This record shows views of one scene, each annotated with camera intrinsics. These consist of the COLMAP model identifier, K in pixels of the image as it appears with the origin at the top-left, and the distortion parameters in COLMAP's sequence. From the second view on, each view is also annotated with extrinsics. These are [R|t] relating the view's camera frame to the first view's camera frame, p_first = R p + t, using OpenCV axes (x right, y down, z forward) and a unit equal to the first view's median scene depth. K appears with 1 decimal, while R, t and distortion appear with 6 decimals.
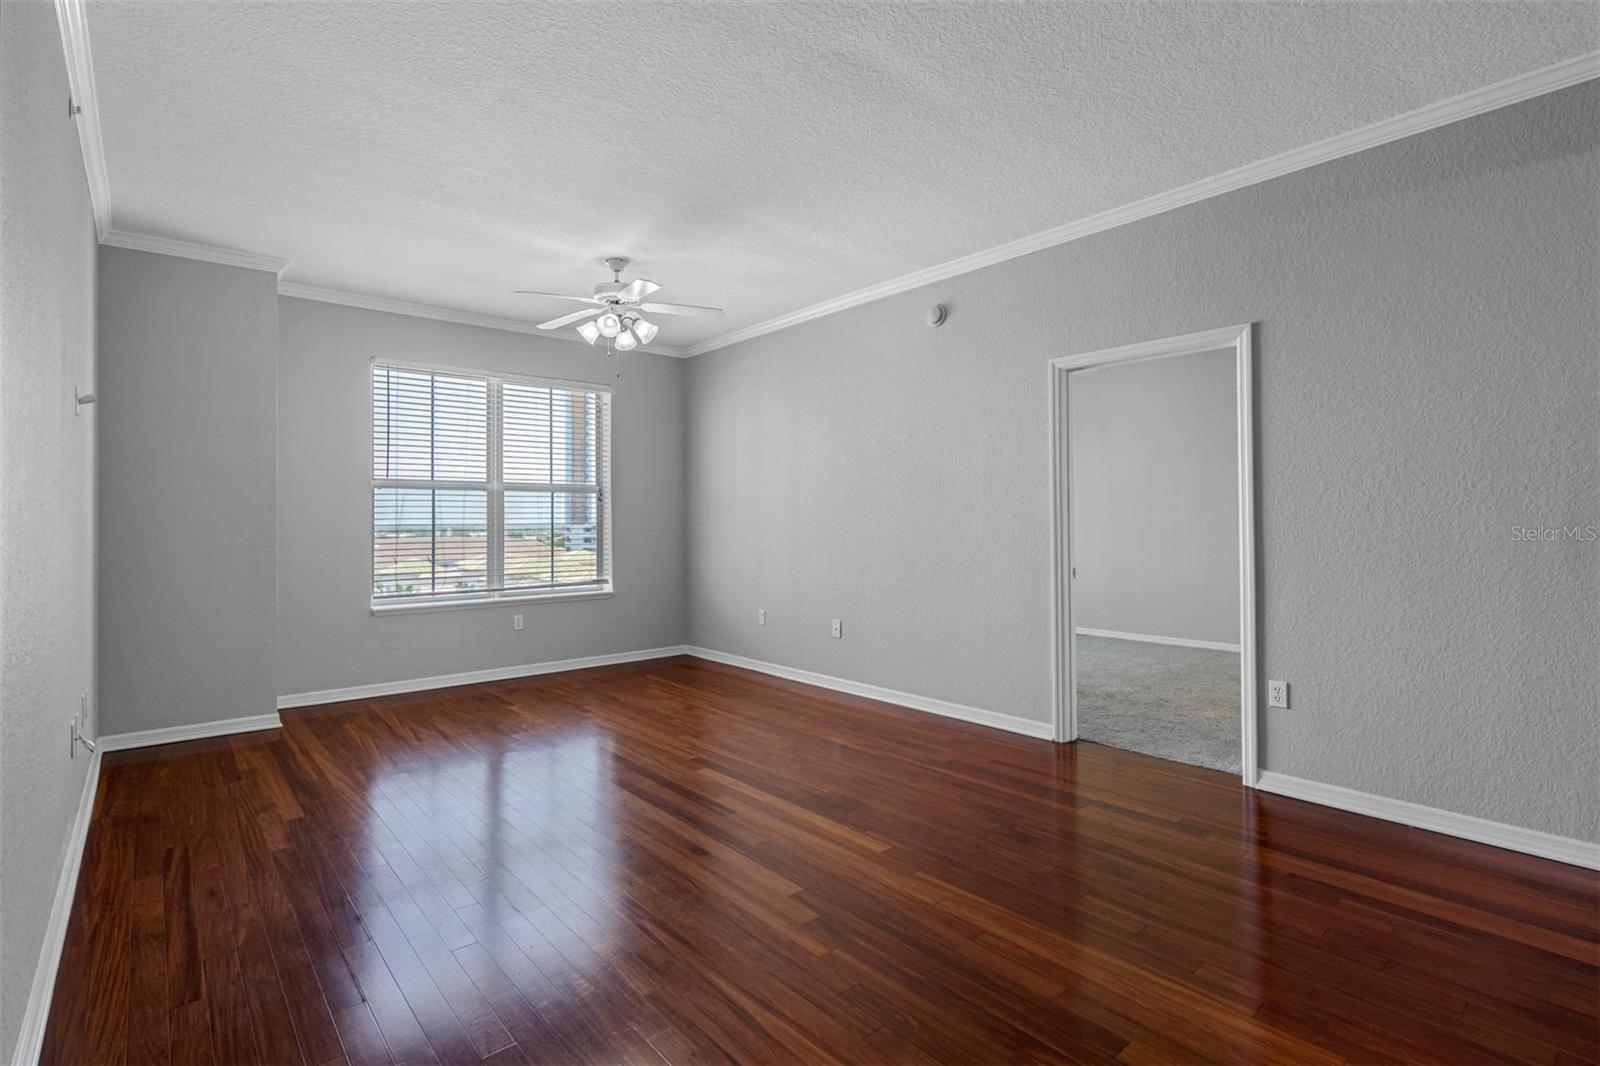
lens RADIAL K [[762.0, 0, 798.1], [0, 762.0, 514.0], [0, 0, 1]] dist [0.000223, 0.000255]
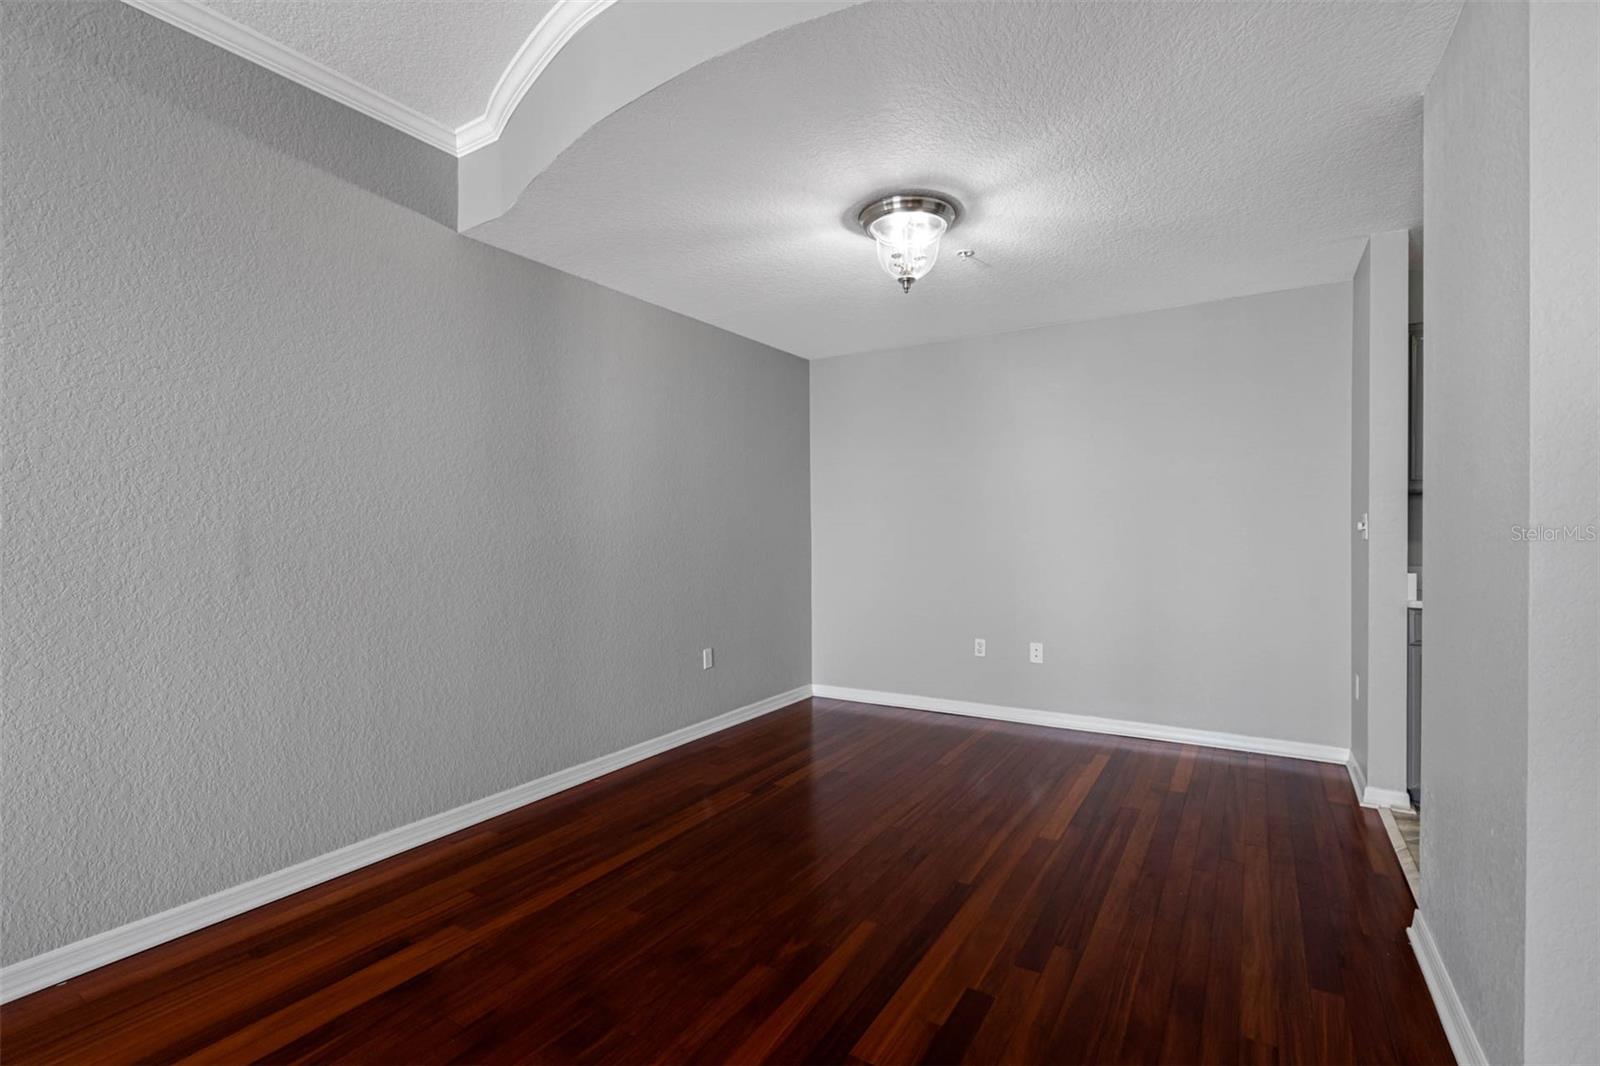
lens RADIAL K [[739.6, 0, 797.3], [0, 739.6, 537.2], [0, 0, 1]] dist [-0.000266, 0.001501]
pose [[-0.308248, -0.003741, 0.951299, -0.031244], [0.000969, 0.999991, 0.004247, 0.007694], [-0.951306, 0.002231, -0.308242, 0.615618]]
